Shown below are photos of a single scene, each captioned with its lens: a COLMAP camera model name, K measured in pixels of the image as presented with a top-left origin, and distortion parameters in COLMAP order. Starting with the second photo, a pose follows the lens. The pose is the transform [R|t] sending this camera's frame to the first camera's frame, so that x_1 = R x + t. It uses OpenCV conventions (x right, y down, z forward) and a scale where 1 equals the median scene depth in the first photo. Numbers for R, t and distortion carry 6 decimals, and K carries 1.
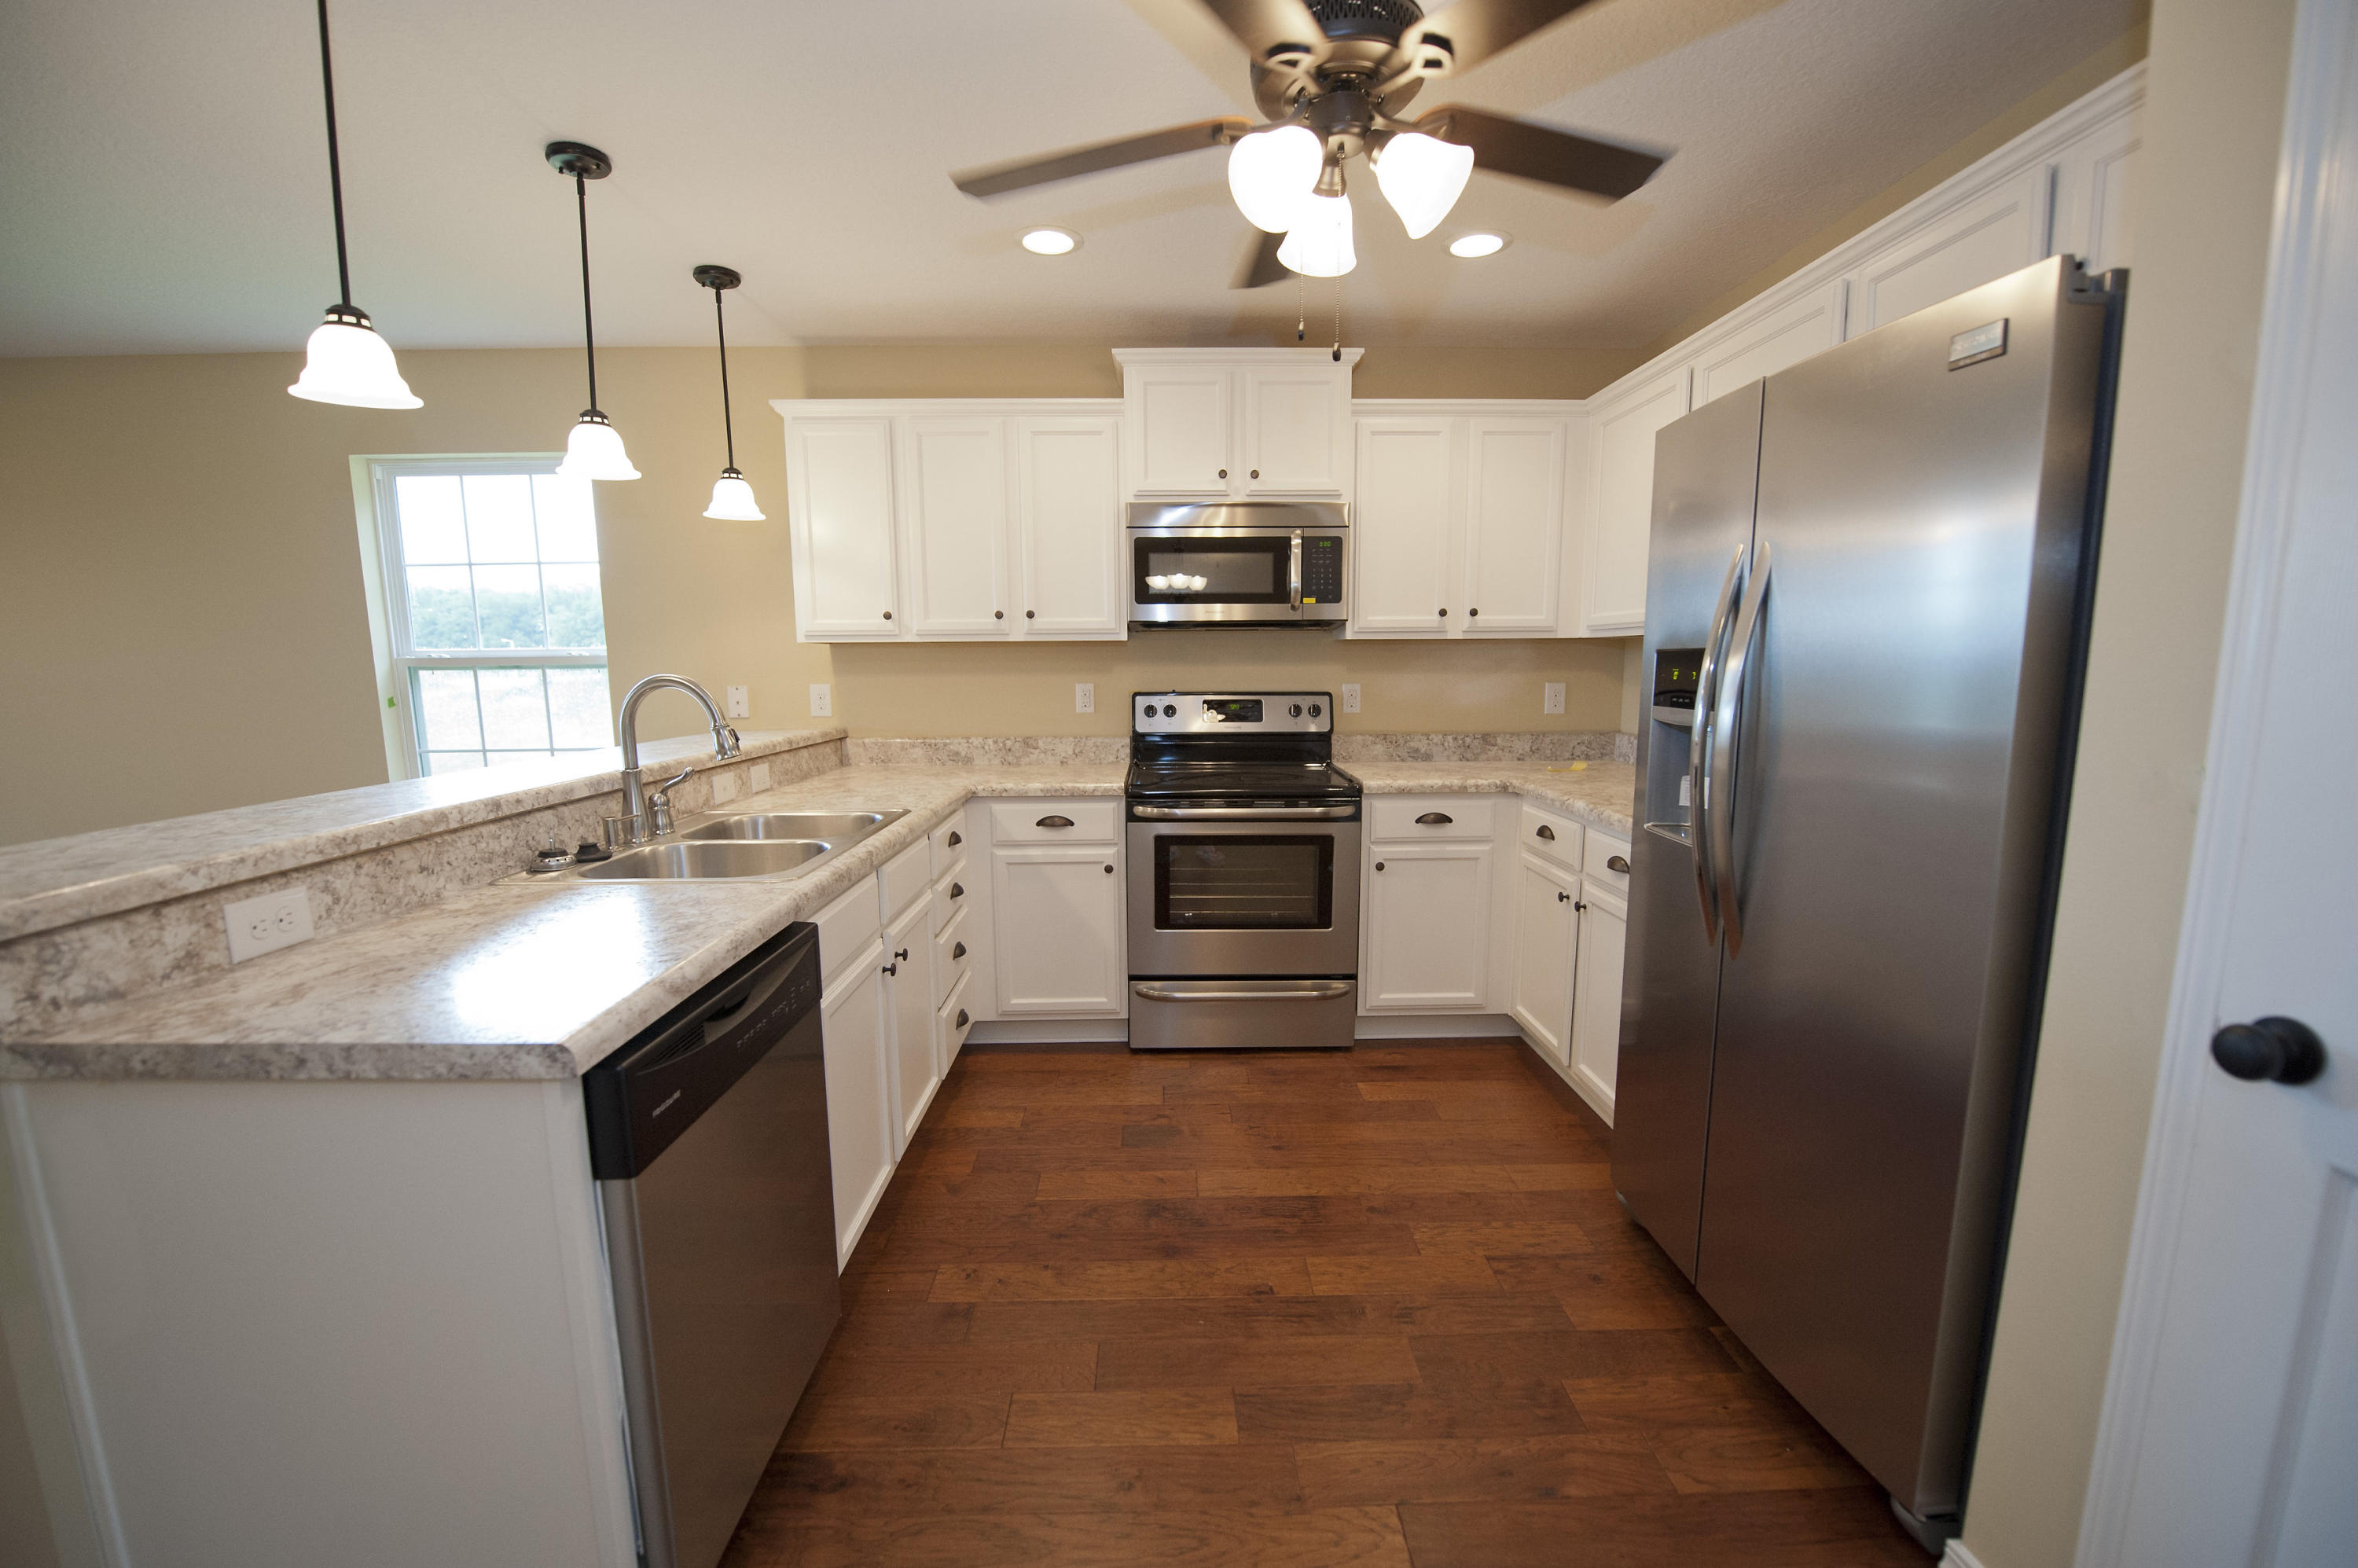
lens RADIAL K [[953.4, 0, 1192.1], [0, 953.4, 796.0], [0, 0, 1]] dist [-0.016868, -0.000851]
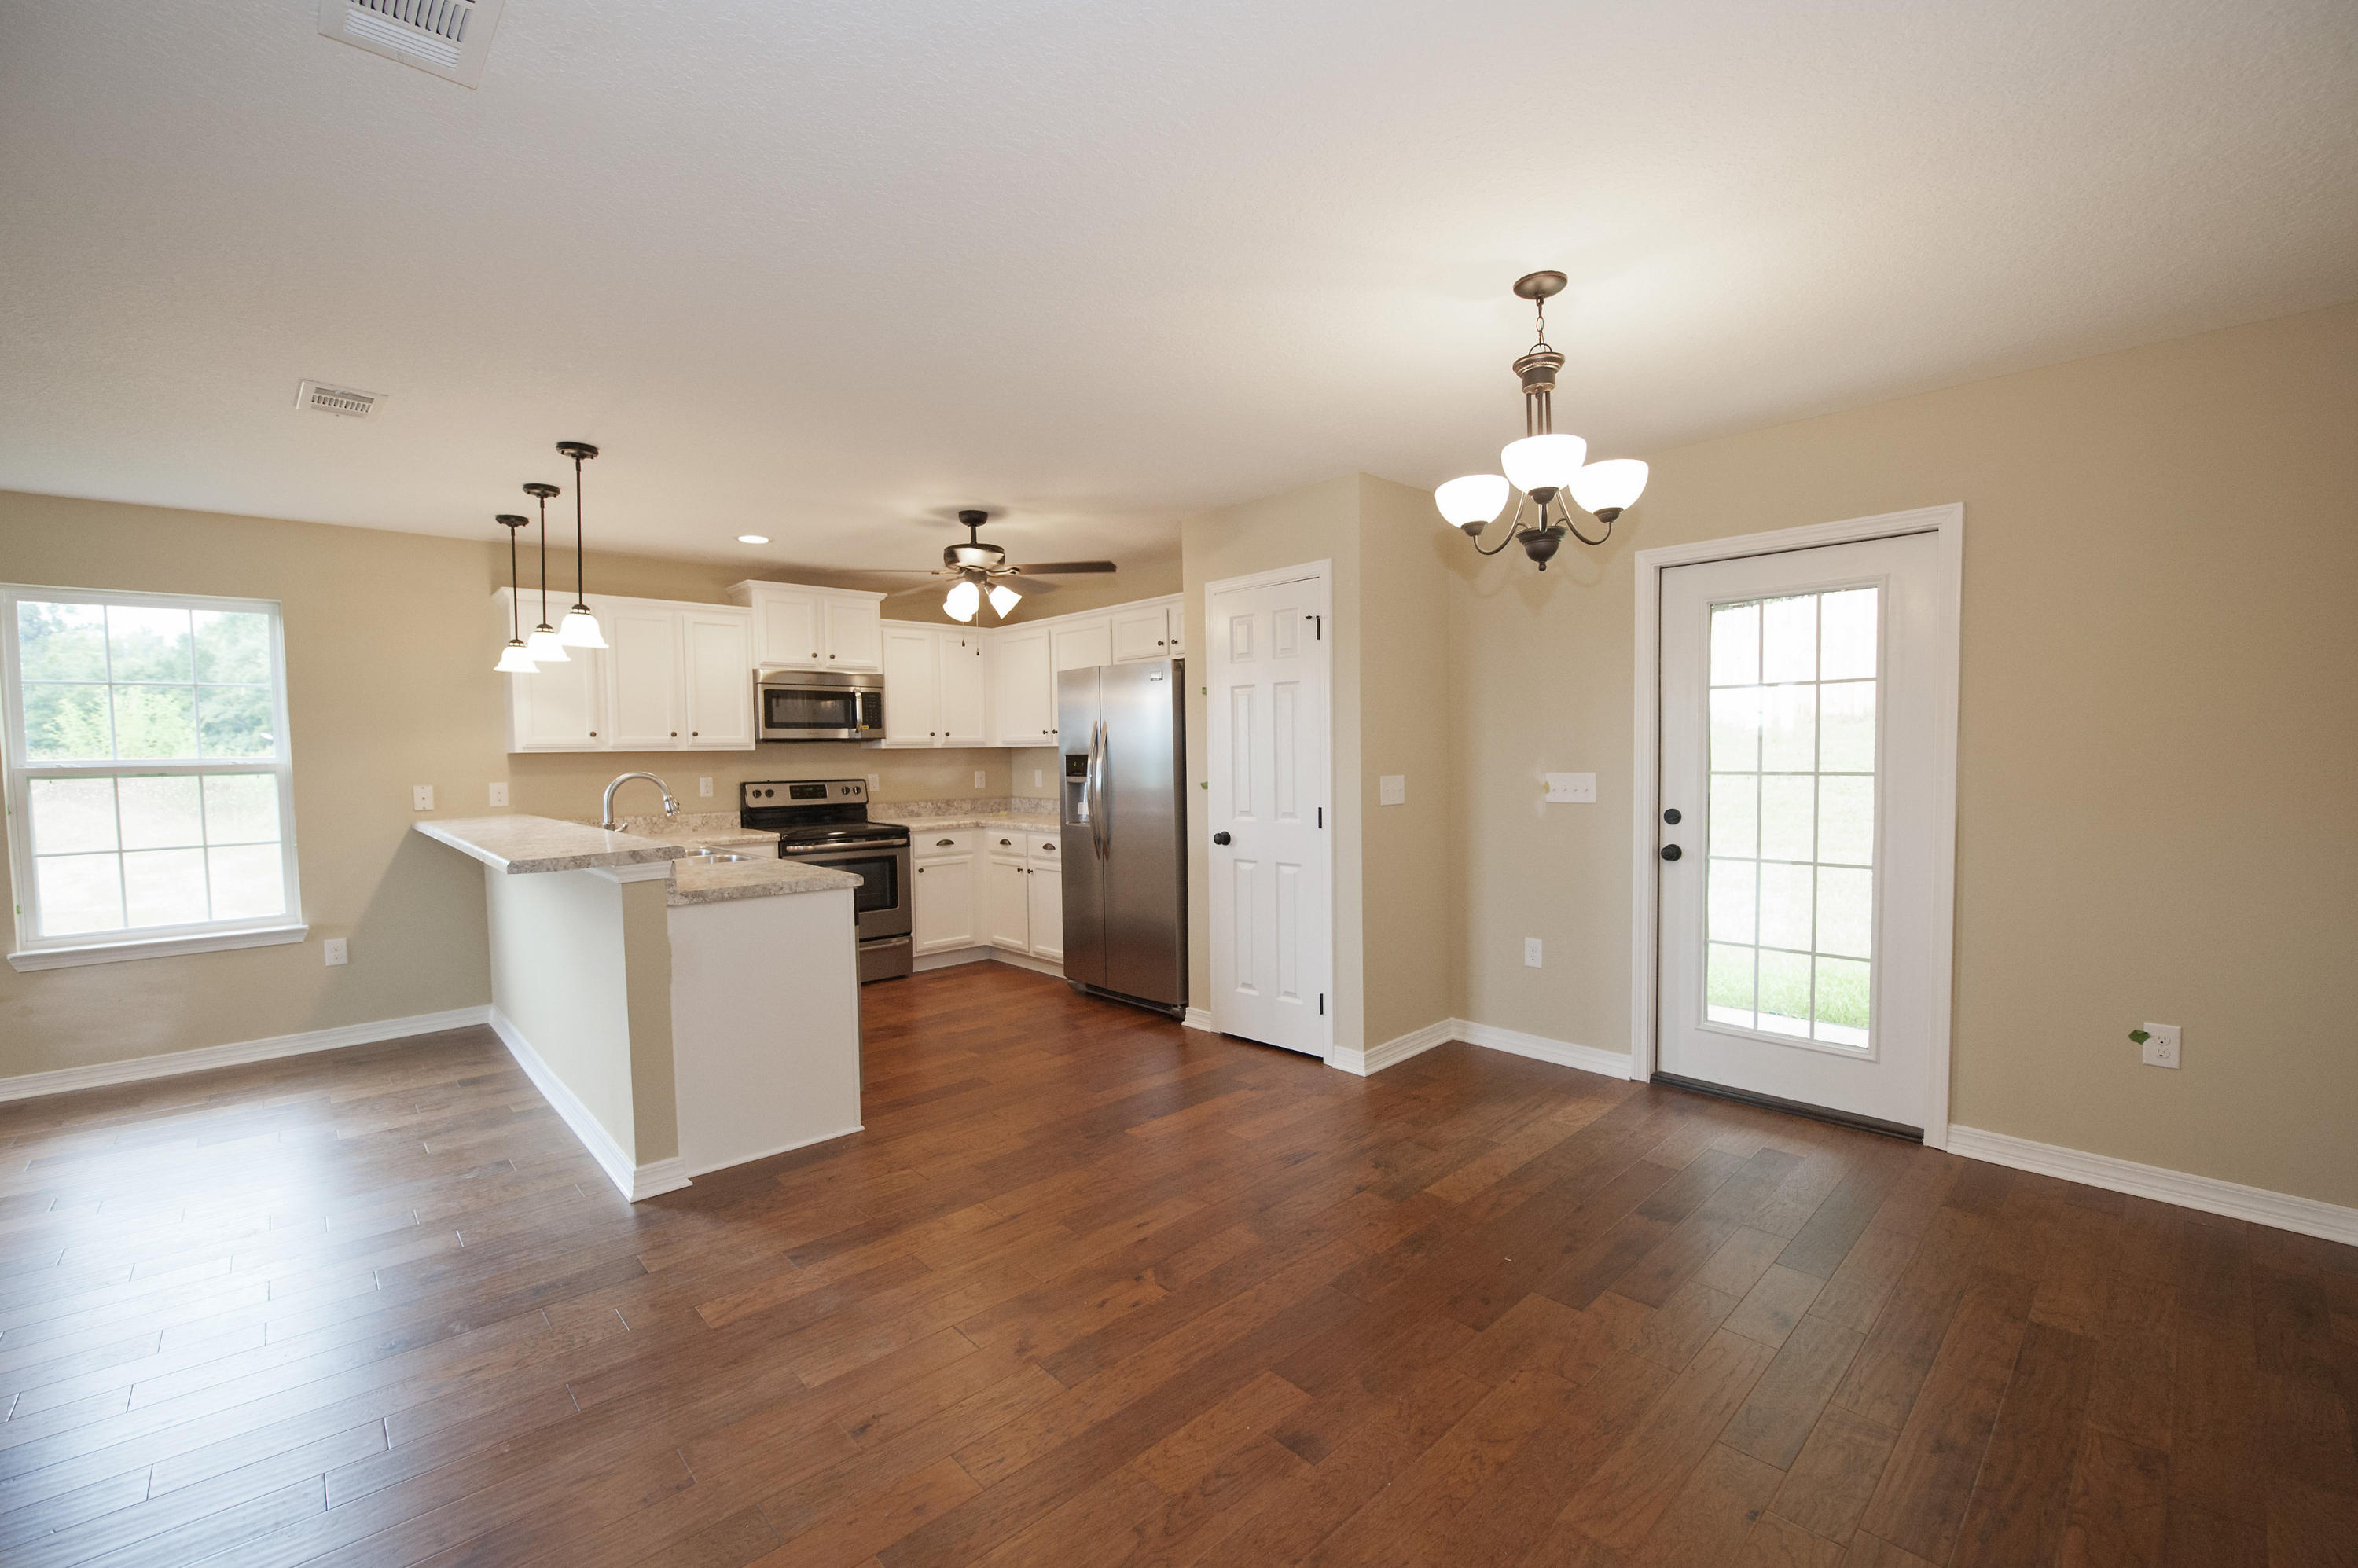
lens RADIAL K [[953.4, 0, 1183.0], [0, 953.4, 795.8], [0, 0, 1]] dist [-0.016868, -0.000851]
pose [[0.749352, -0.035818, 0.661202, -0.620701], [0.101606, 0.992930, -0.061364, 0.092282], [-0.654330, 0.113165, 0.747694, -0.713307]]
